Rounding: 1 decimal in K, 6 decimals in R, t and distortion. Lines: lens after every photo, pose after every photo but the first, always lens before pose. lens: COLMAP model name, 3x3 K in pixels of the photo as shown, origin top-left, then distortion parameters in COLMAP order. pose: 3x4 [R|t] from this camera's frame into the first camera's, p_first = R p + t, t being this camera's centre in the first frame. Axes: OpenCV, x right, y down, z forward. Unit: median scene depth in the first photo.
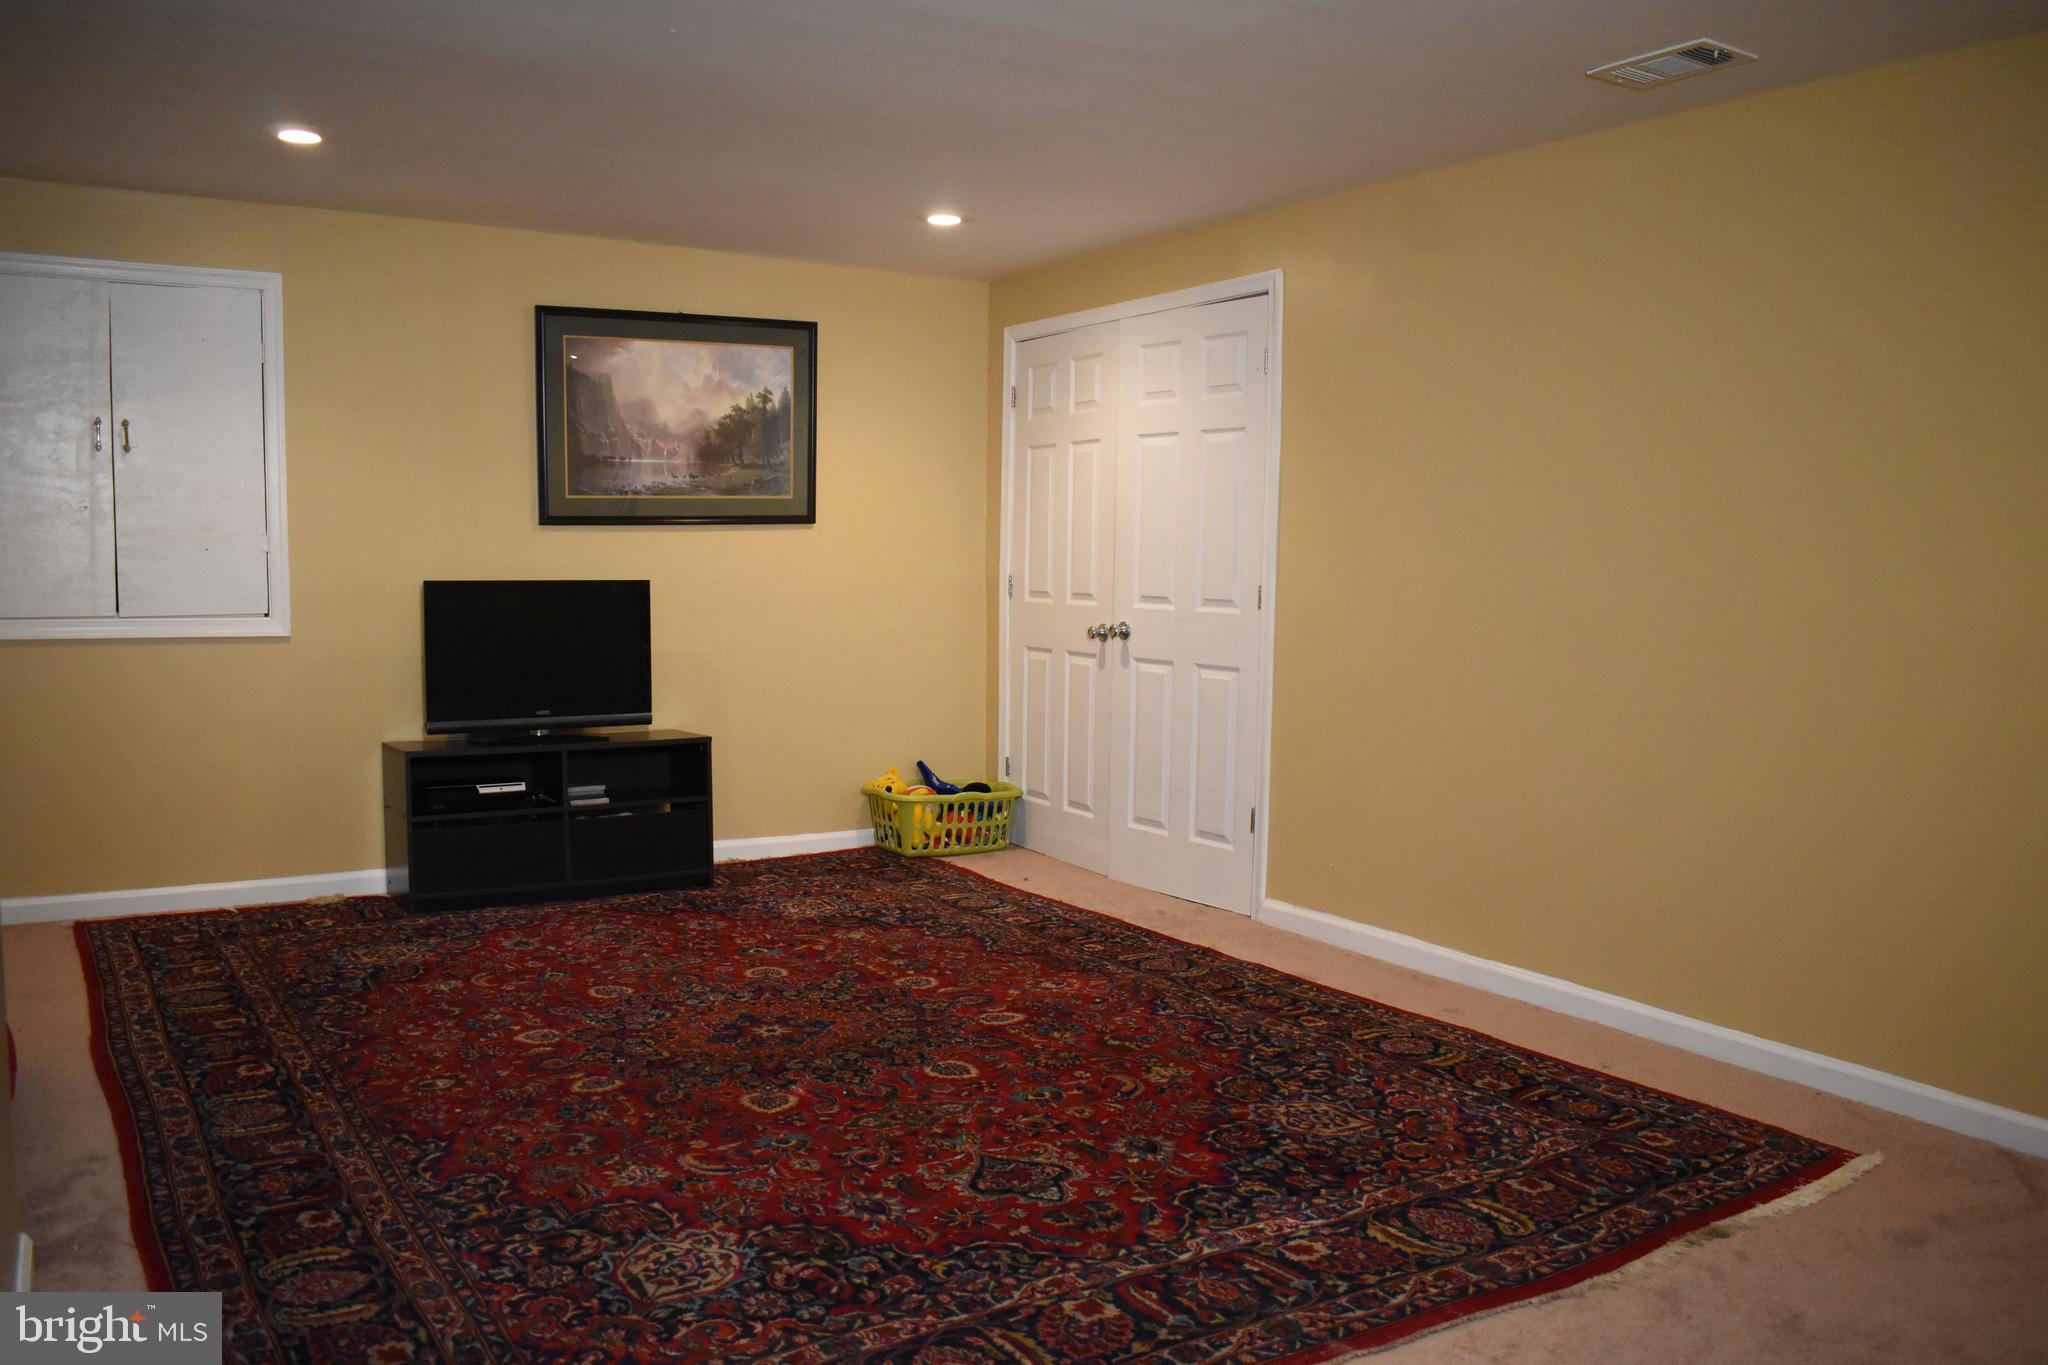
lens RADIAL K [[1600.7, 0, 1024.0], [0, 1600.7, 682.5], [0, 0, 1]] dist [-0.093573, 0.013470]
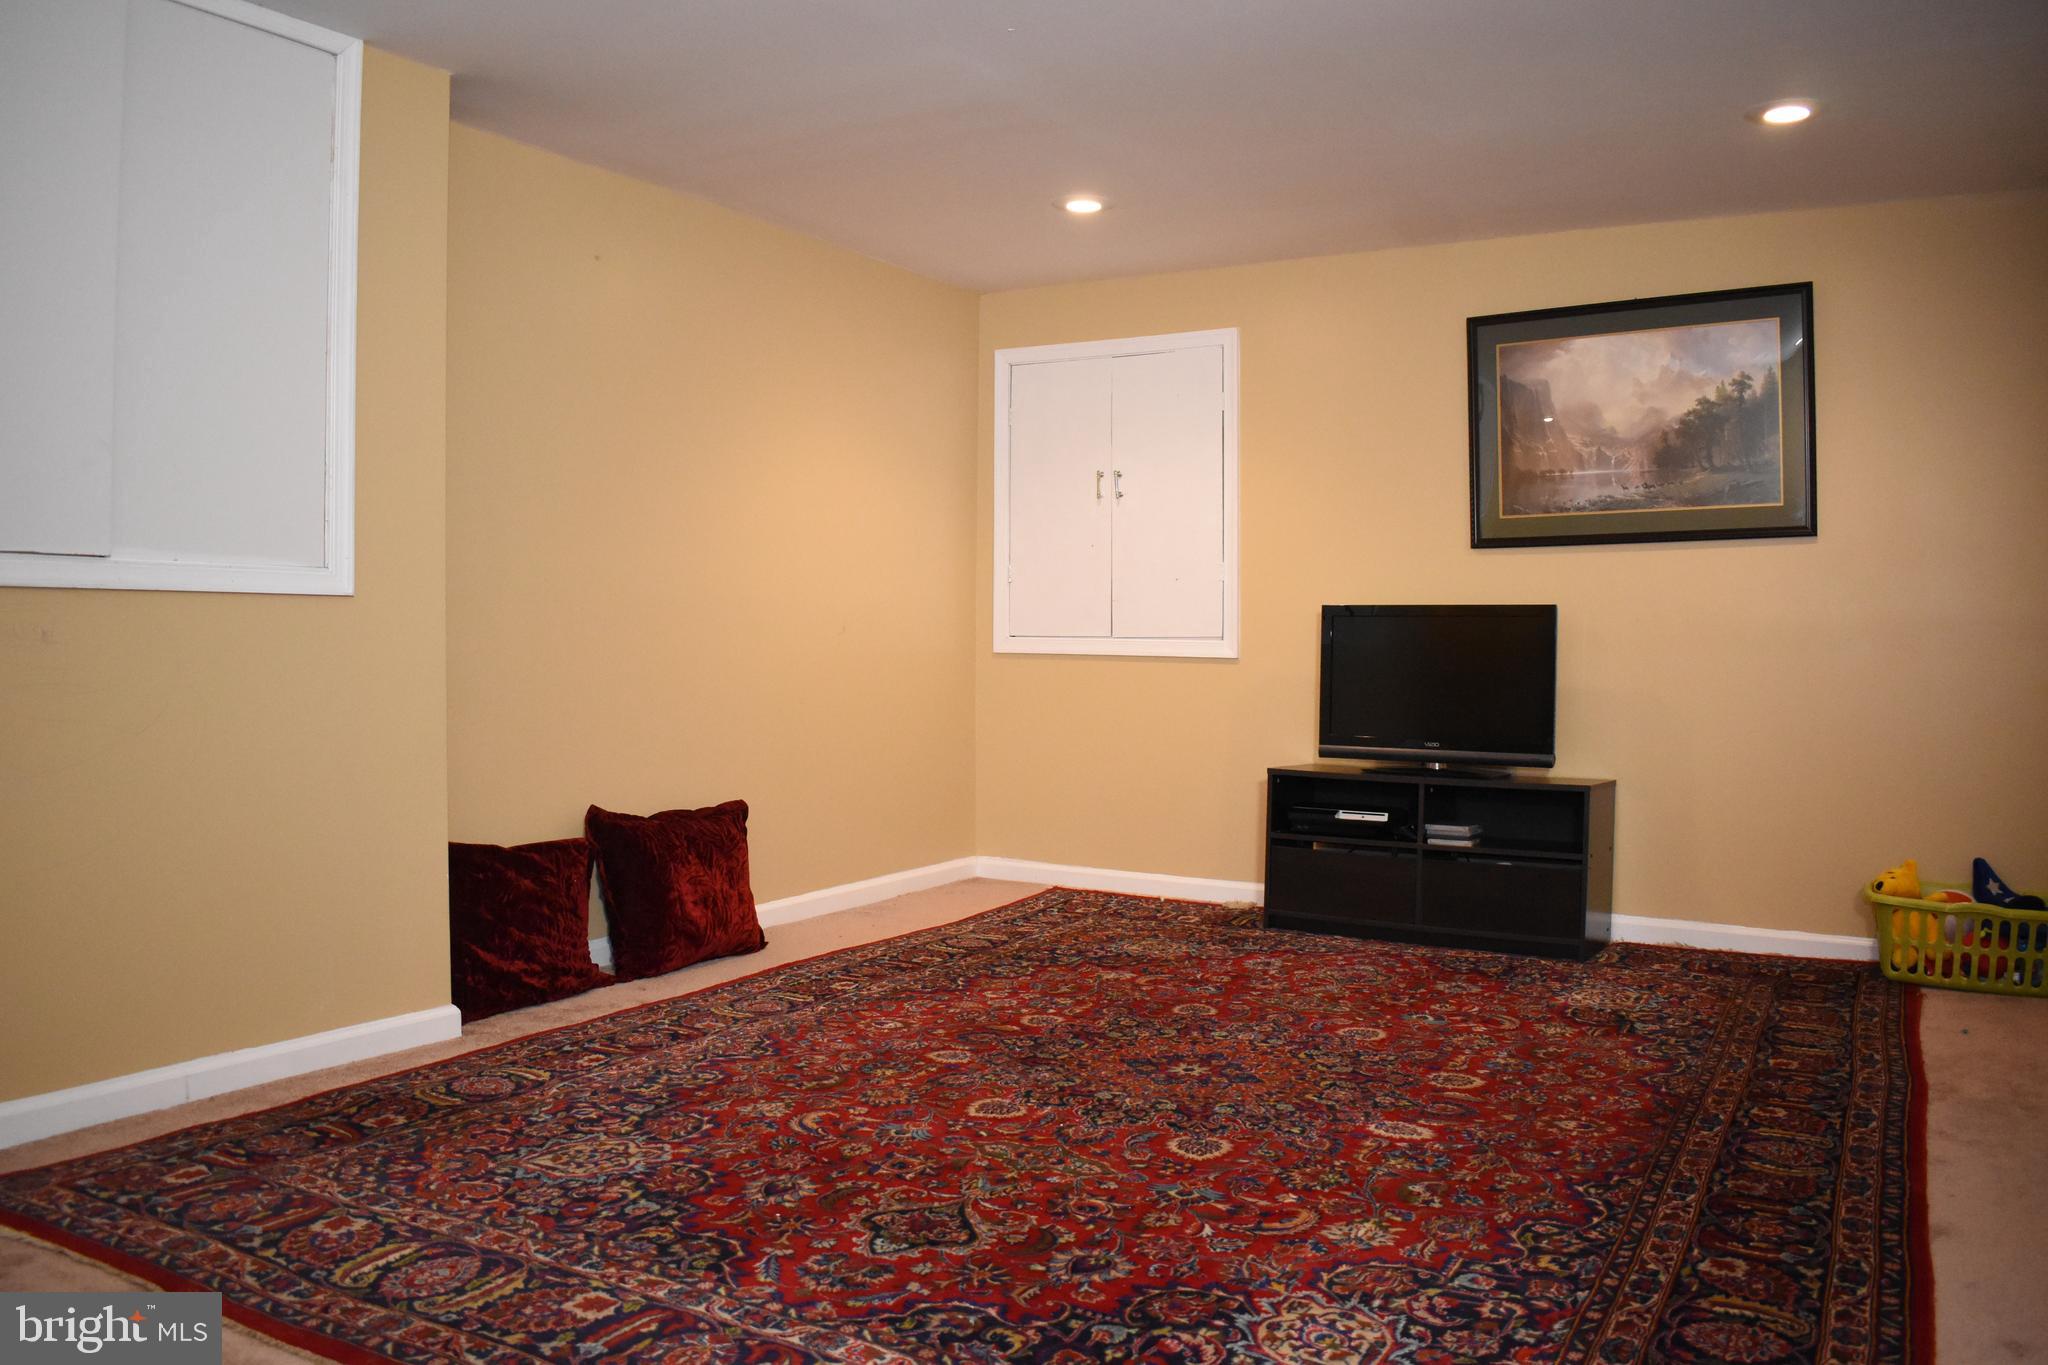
lens RADIAL K [[1600.7, 0, 1024.0], [0, 1600.7, 682.5], [0, 0, 1]] dist [-0.093573, 0.013470]
pose [[0.449471, 0.018783, -0.893098, 0.462108], [-0.072985, 0.997209, -0.015759, 0.015725], [0.890308, 0.072266, 0.449587, 0.378902]]
